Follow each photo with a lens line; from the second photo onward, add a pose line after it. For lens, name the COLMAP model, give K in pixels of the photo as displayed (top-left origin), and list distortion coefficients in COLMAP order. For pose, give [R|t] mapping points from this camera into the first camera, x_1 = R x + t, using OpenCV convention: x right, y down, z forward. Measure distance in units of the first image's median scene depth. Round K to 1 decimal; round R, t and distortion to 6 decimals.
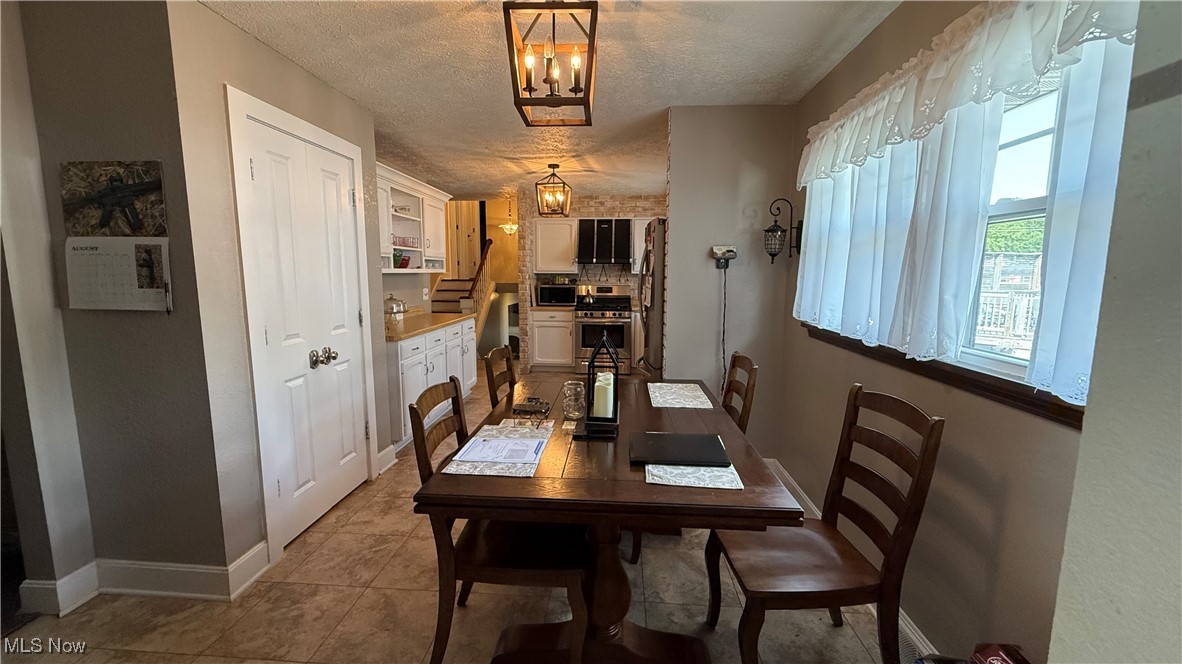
lens RADIAL K [[470.4, 0, 590.0], [0, 470.4, 331.6], [0, 0, 1]] dist [-0.004153, 0.000498]
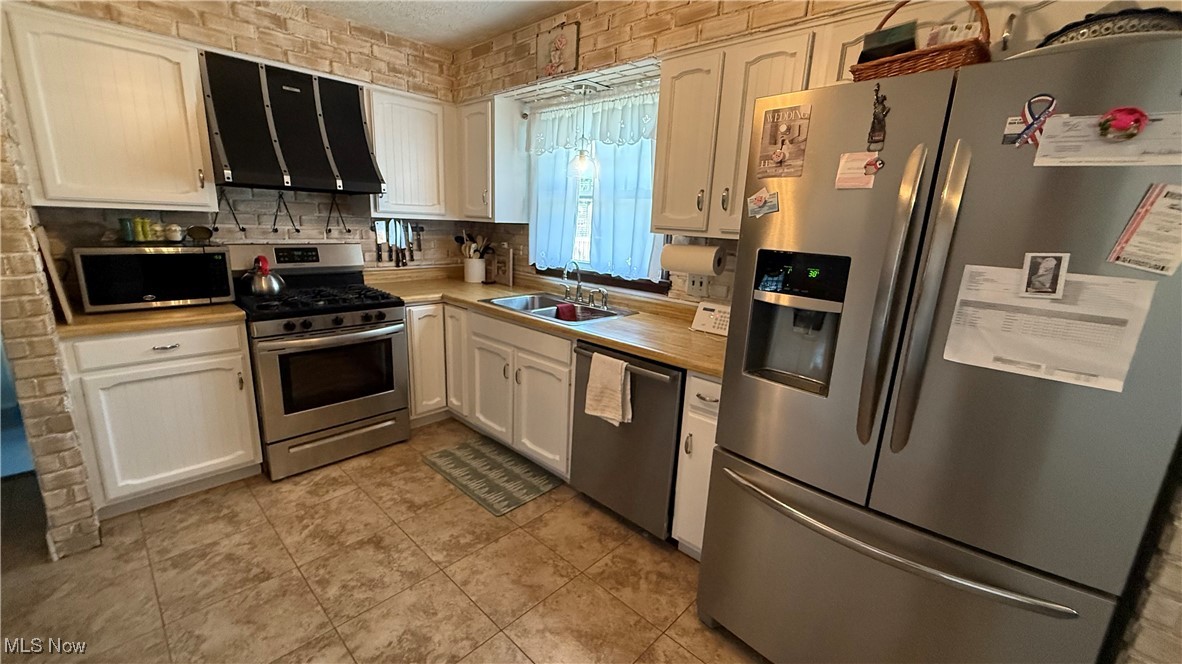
lens RADIAL K [[470.4, 0, 586.9], [0, 470.4, 330.6], [0, 0, 1]] dist [-0.004153, 0.000498]
pose [[0.632086, -0.157101, 0.758806, -0.137809], [0.055763, 0.985916, 0.157670, -0.076748], [-0.772889, -0.057347, 0.631945, 0.558285]]
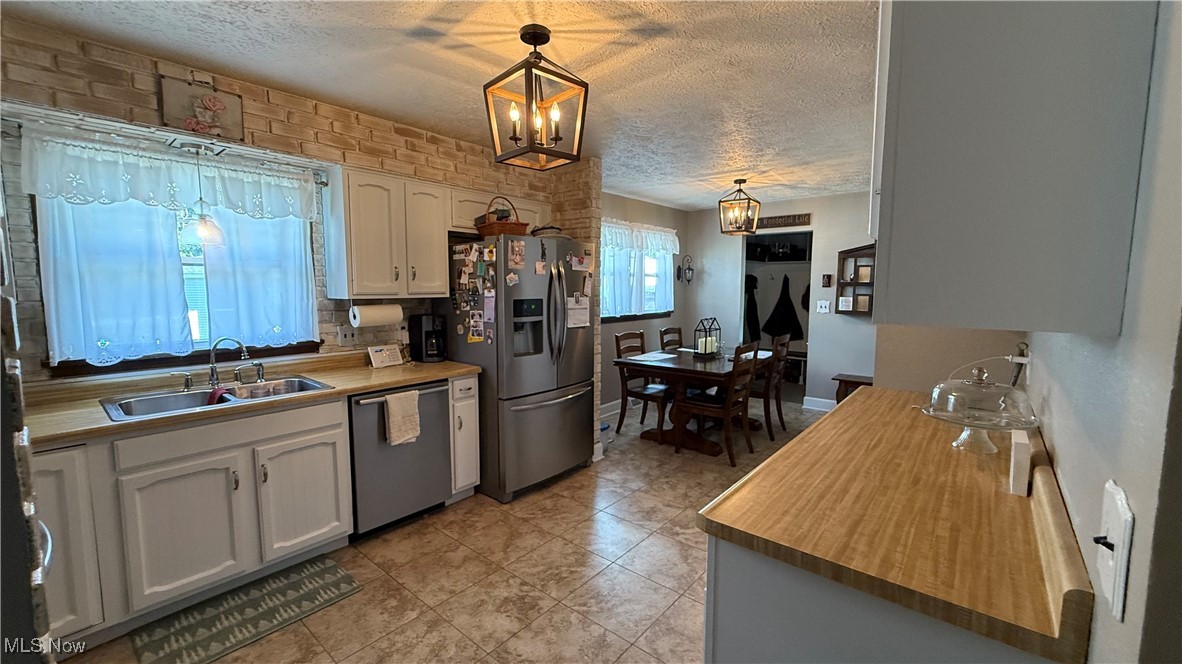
lens RADIAL K [[470.4, 0, 587.2], [0, 470.4, 332.7], [0, 0, 1]] dist [-0.004153, 0.000498]
pose [[-0.803458, -0.068674, 0.591388, -0.333186], [0.067513, 0.976408, 0.205107, -0.166703], [-0.591522, 0.204721, -0.779866, 1.189866]]
